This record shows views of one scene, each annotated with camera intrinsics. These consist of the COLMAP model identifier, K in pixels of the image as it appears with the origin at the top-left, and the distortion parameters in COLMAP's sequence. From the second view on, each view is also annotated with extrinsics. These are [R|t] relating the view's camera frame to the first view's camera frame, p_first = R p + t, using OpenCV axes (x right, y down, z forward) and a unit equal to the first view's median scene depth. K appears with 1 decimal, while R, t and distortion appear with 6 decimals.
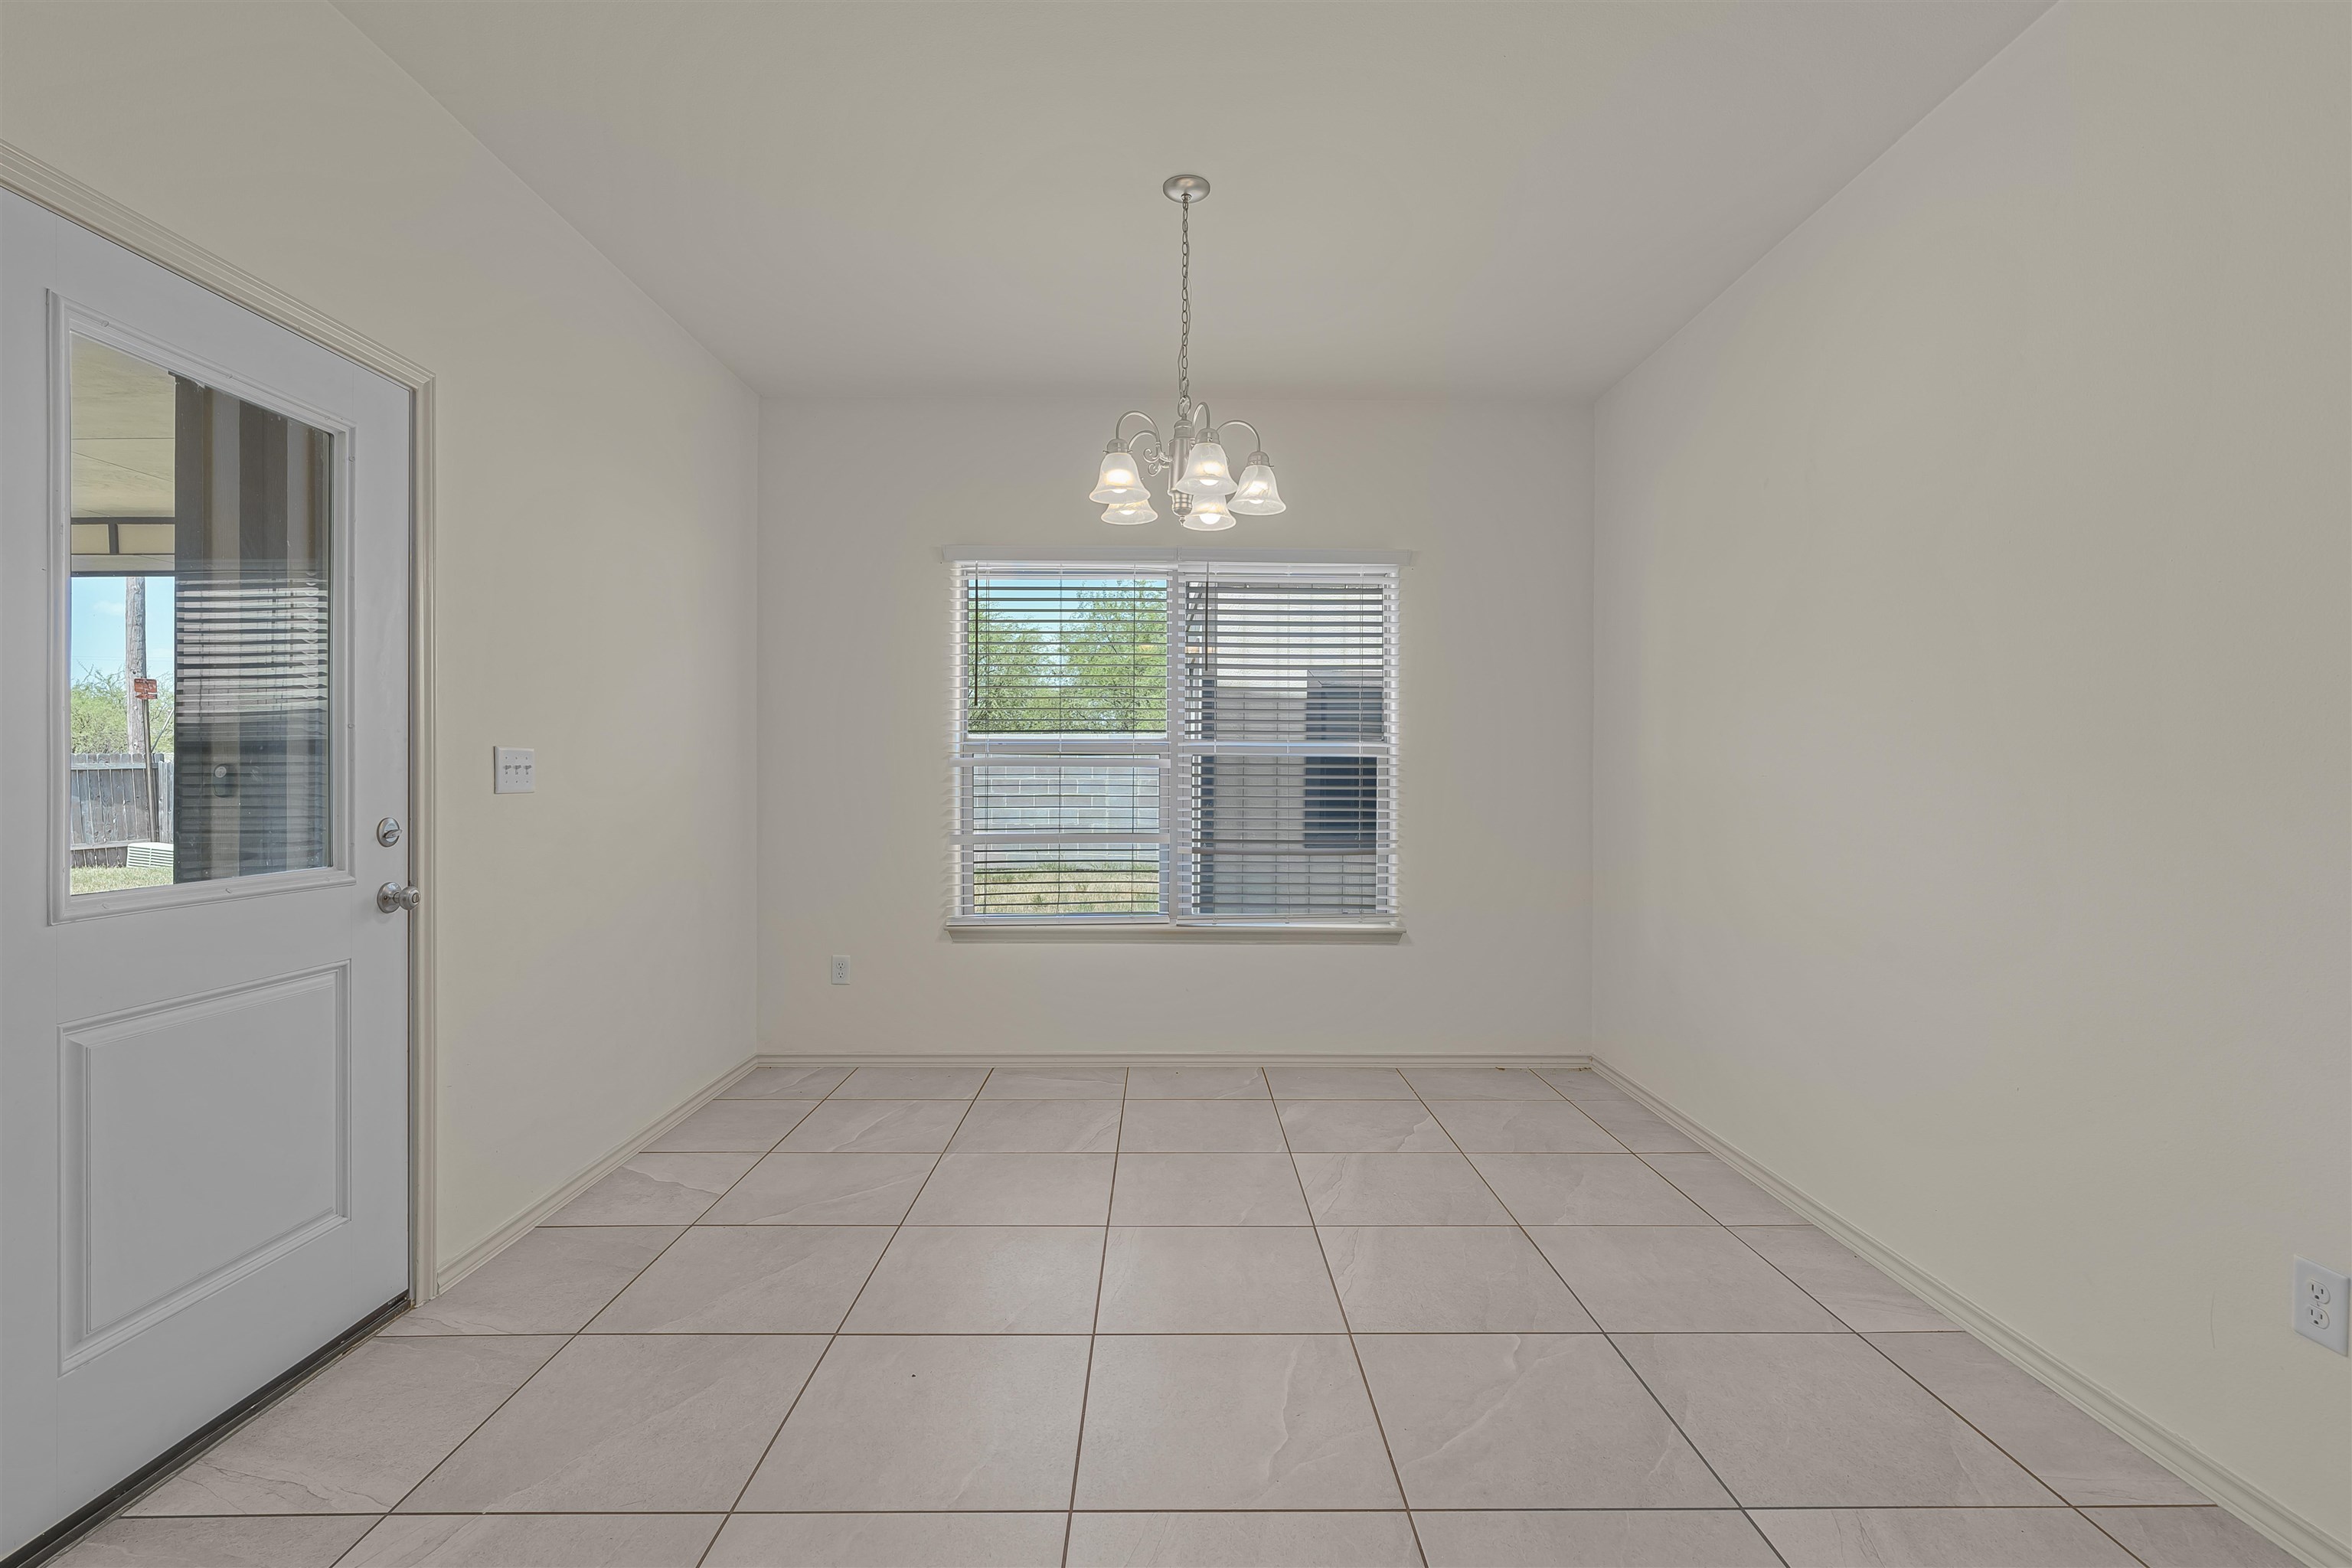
lens RADIAL K [[1070.4, 0, 1181.9], [0, 1070.4, 777.4], [0, 0, 1]] dist [-0.006765, 0.002450]
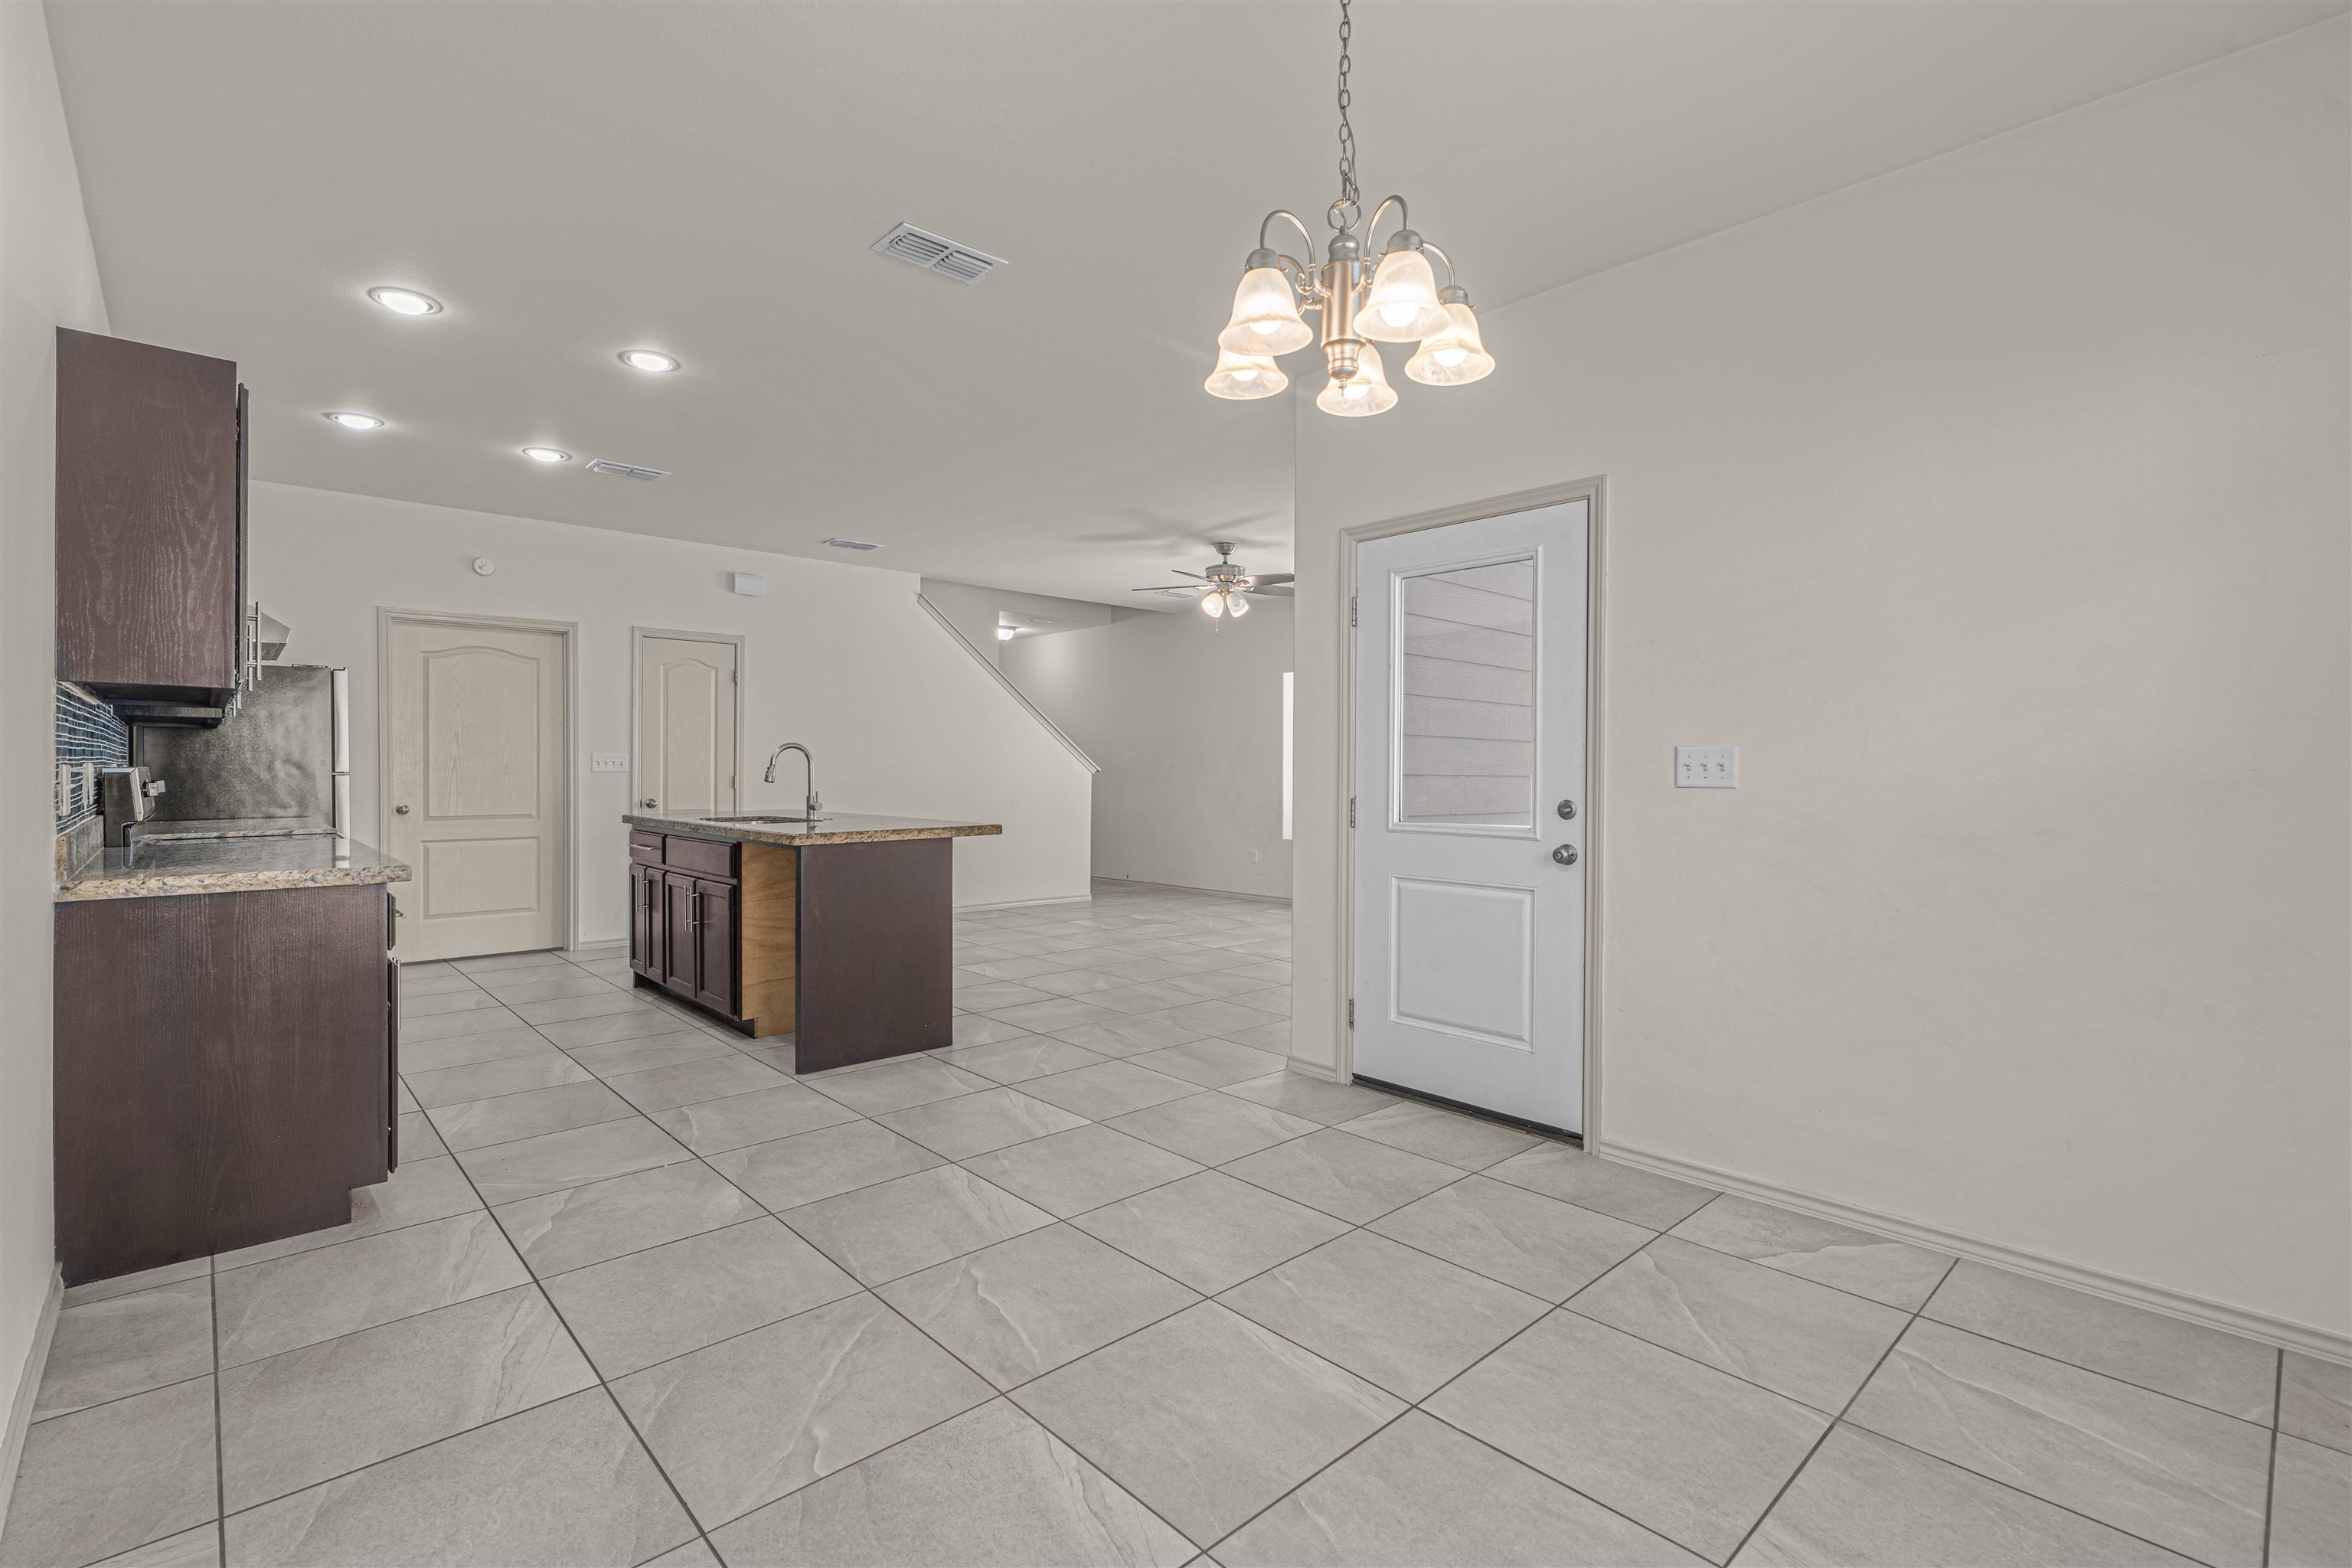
lens RADIAL K [[1070.4, 0, 1170.1], [0, 1070.4, 773.9], [0, 0, 1]] dist [-0.006765, 0.002450]
pose [[-0.748751, -0.007158, -0.662813, 0.657958], [-0.012801, 0.999911, 0.003662, 0.003988], [0.662728, 0.011227, -0.748776, 1.789126]]
